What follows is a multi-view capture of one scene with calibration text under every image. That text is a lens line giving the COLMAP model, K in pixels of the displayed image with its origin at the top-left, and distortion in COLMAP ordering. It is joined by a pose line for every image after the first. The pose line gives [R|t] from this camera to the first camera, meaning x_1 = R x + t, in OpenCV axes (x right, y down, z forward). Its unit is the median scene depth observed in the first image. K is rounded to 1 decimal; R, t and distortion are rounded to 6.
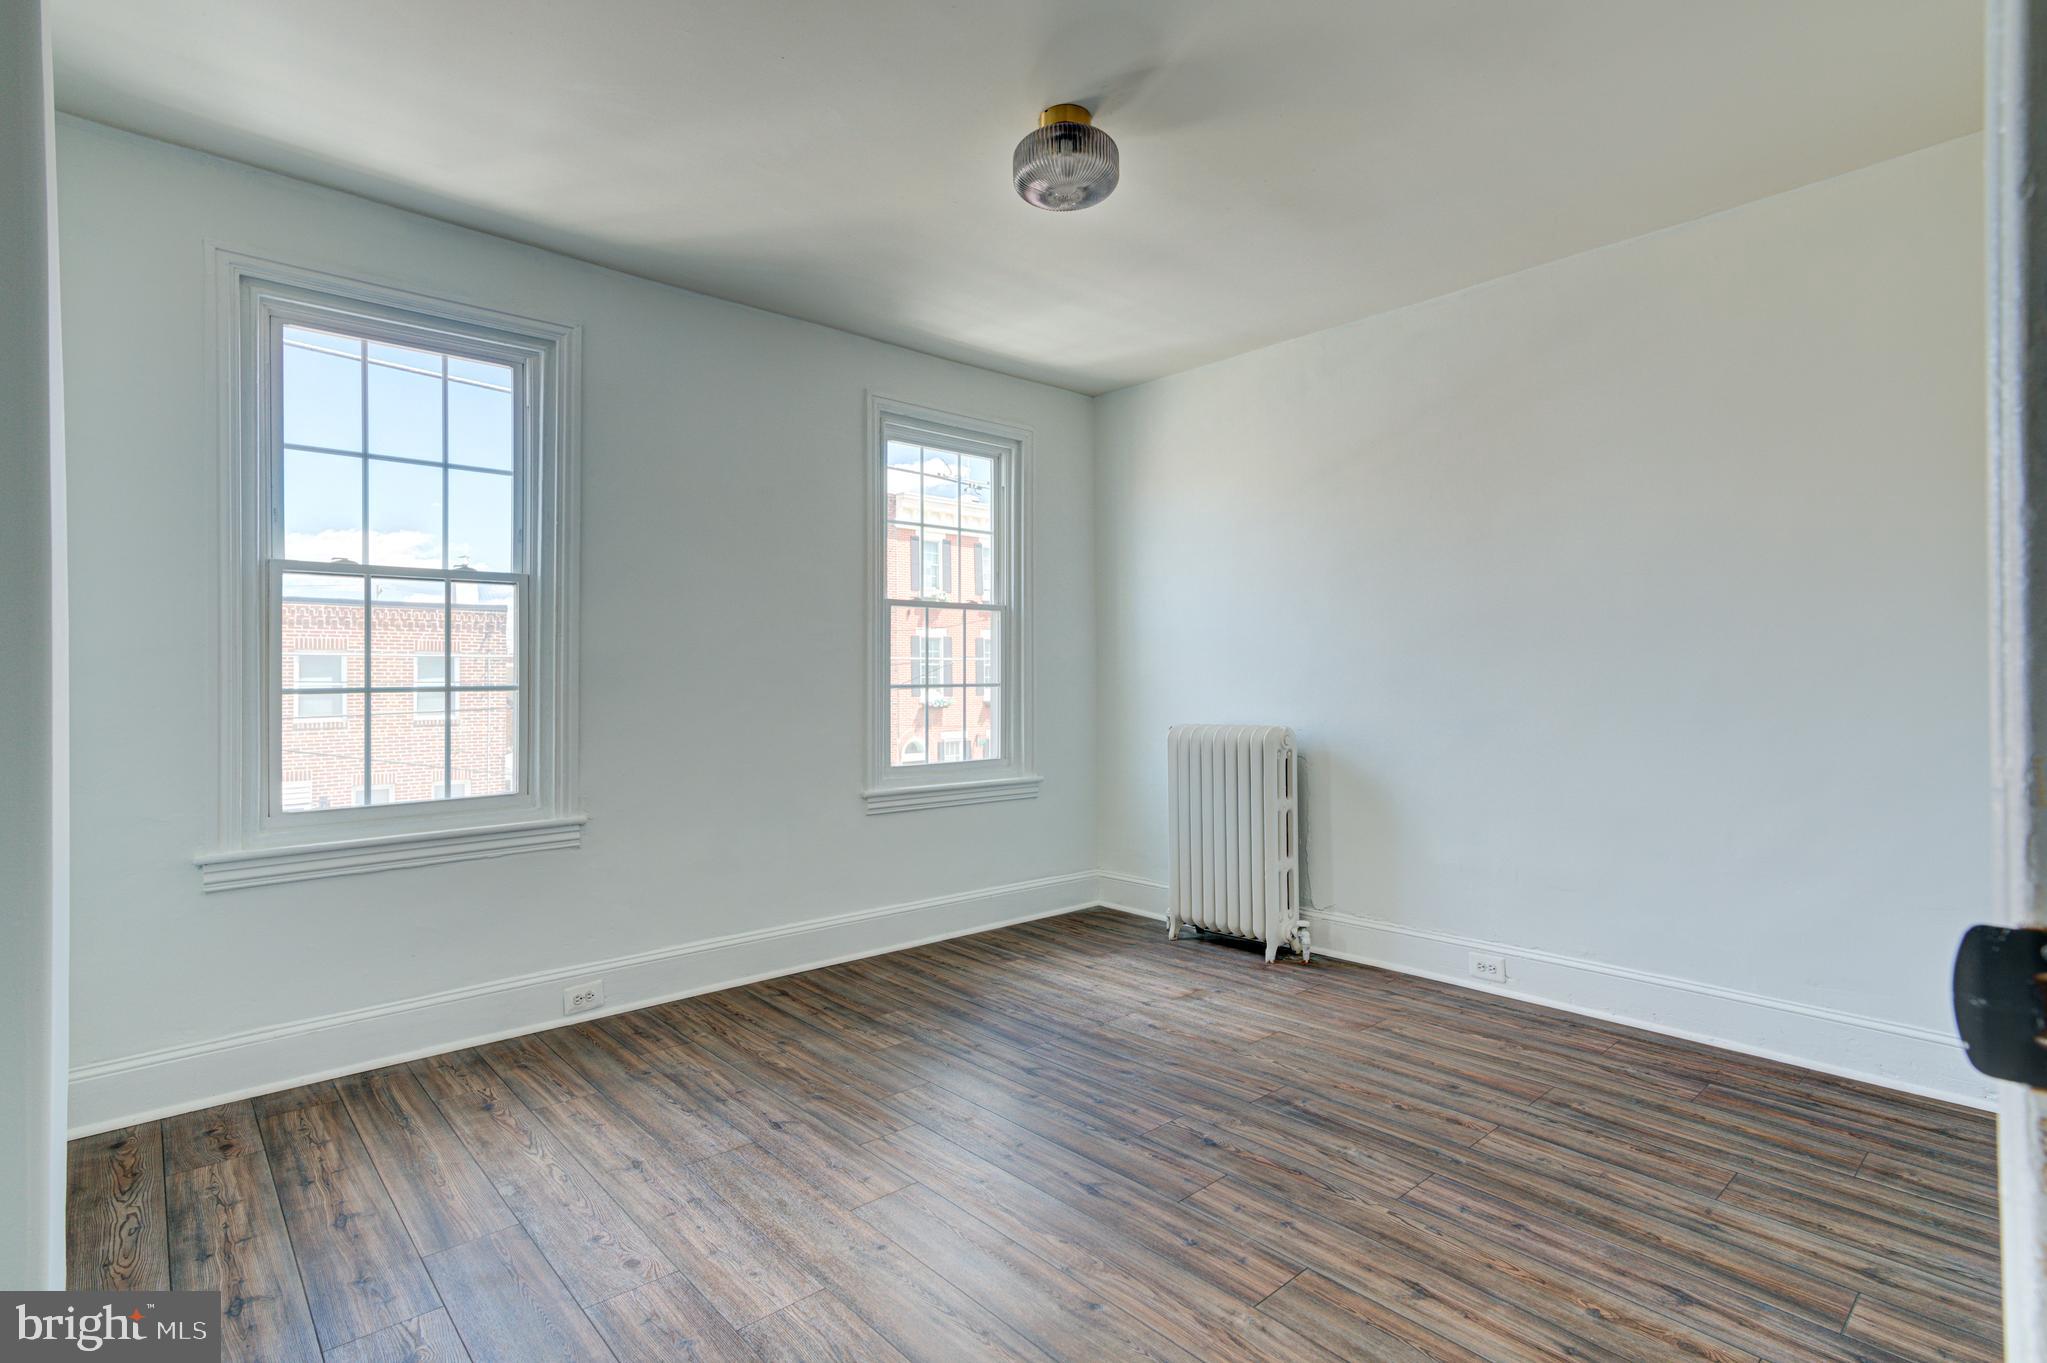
lens RADIAL K [[909.8, 0, 1020.0], [0, 909.8, 670.2], [0, 0, 1]] dist [0.004370, 0.001114]
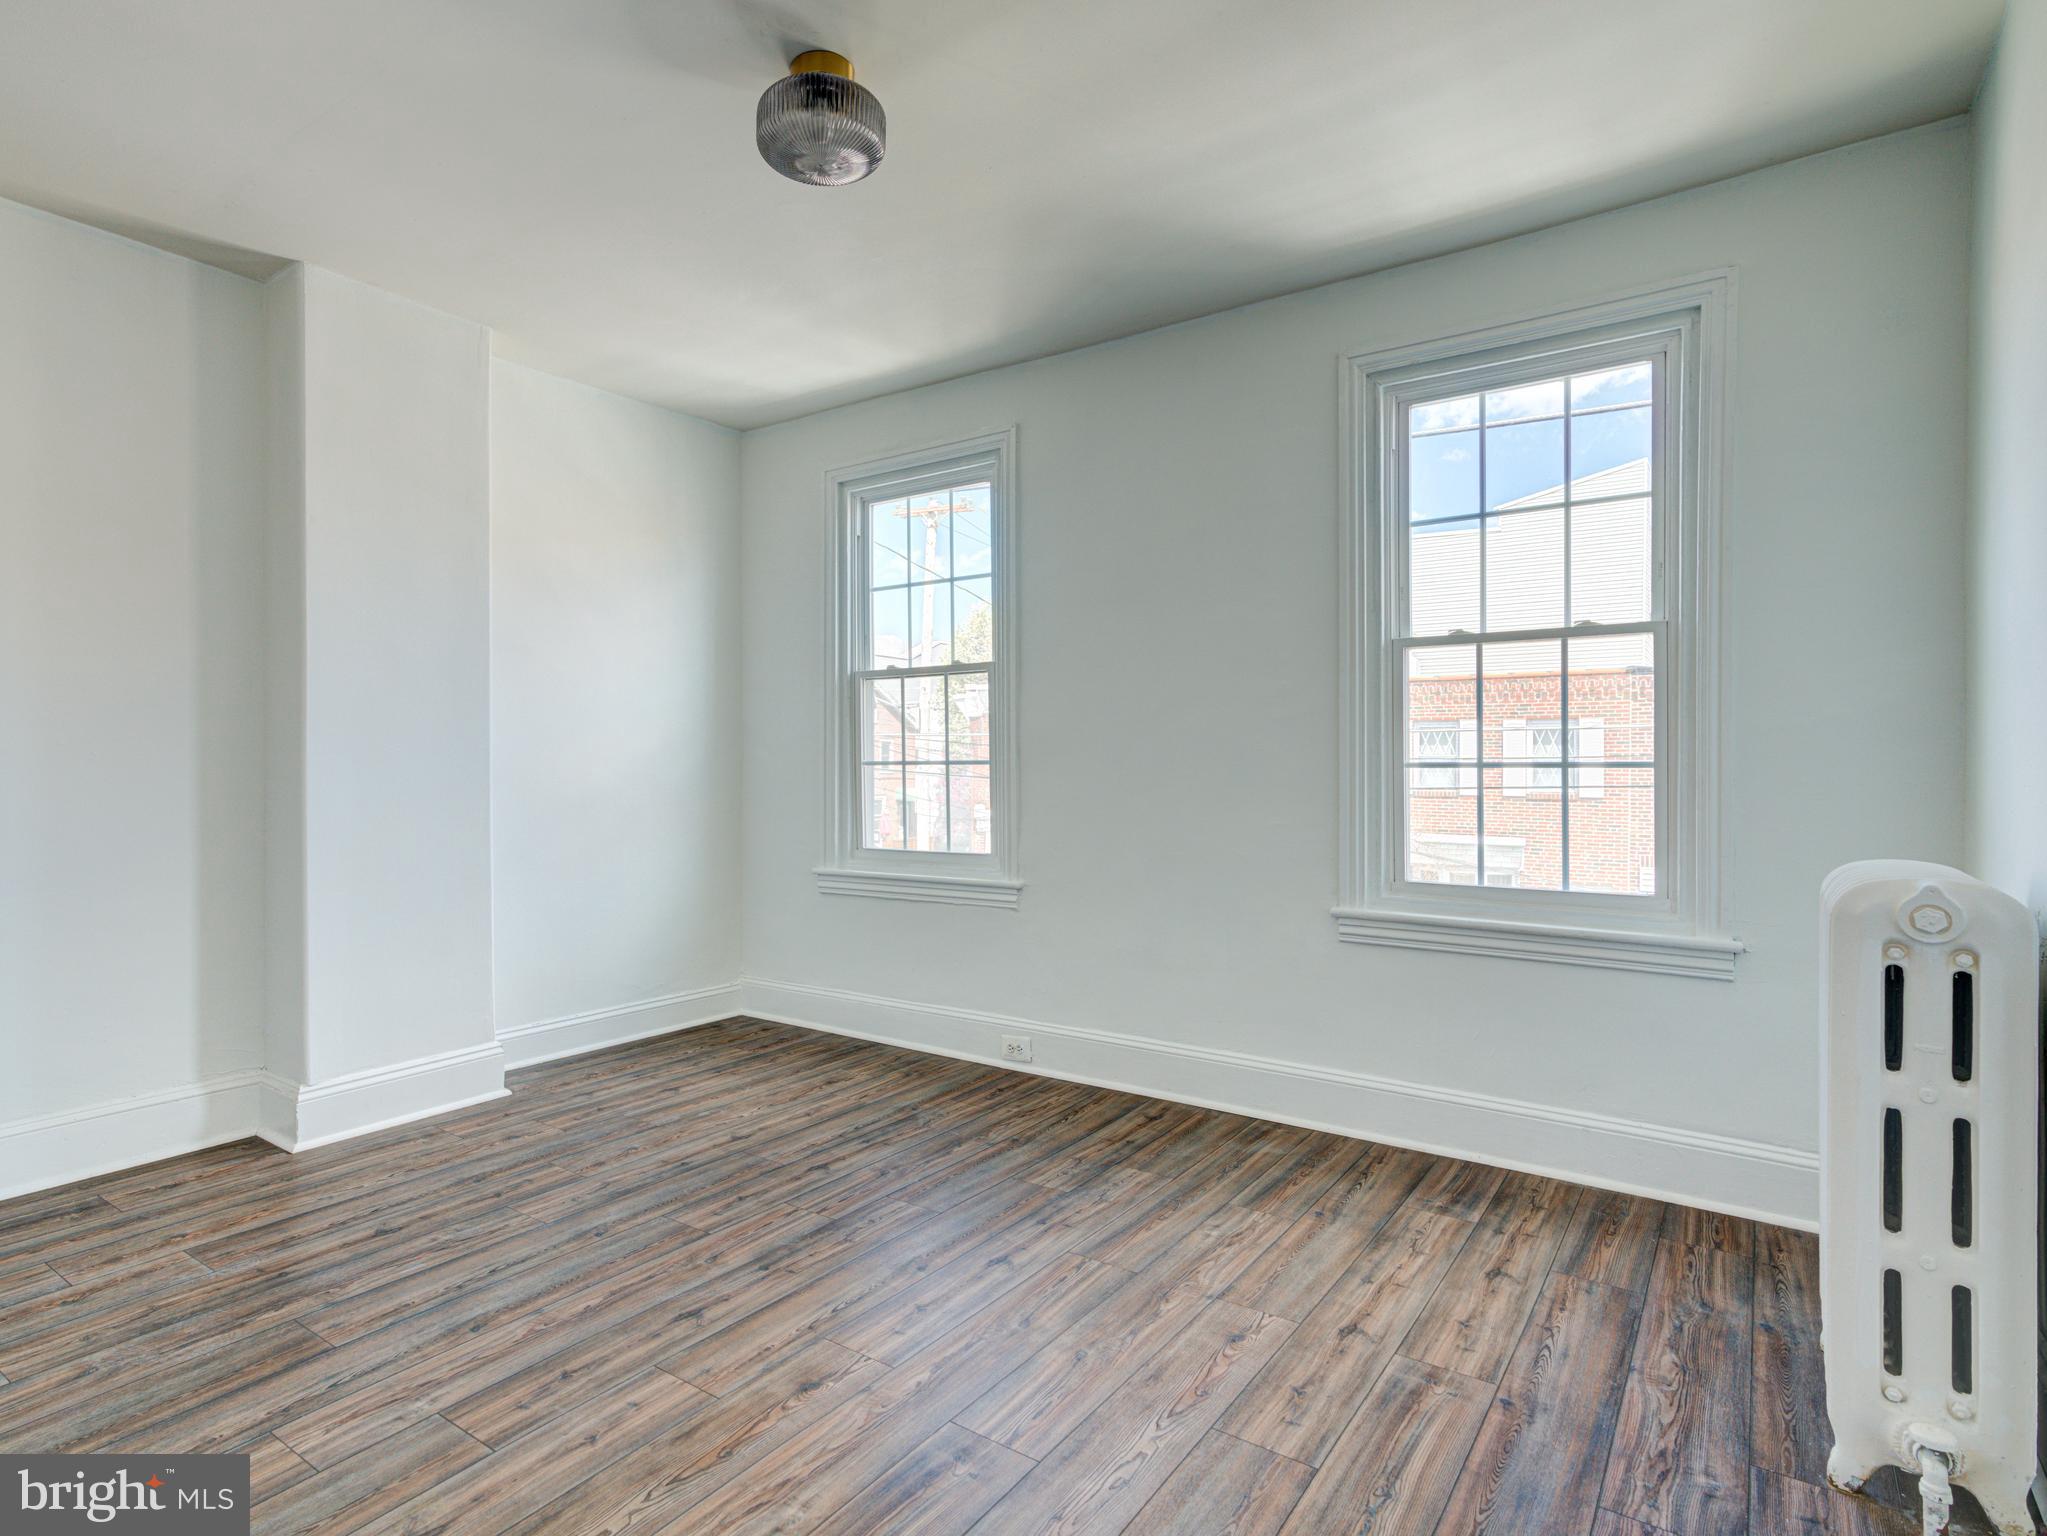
lens RADIAL K [[1106.0, 0, 1022.7], [0, 1106.0, 773.3], [0, 0, 1]] dist [0.002959, 0.013038]
pose [[0.259389, 0.018194, -0.965601, 0.772853], [0.010497, 0.999710, 0.021657, 0.002715], [0.965716, -0.015753, 0.259123, 0.654754]]
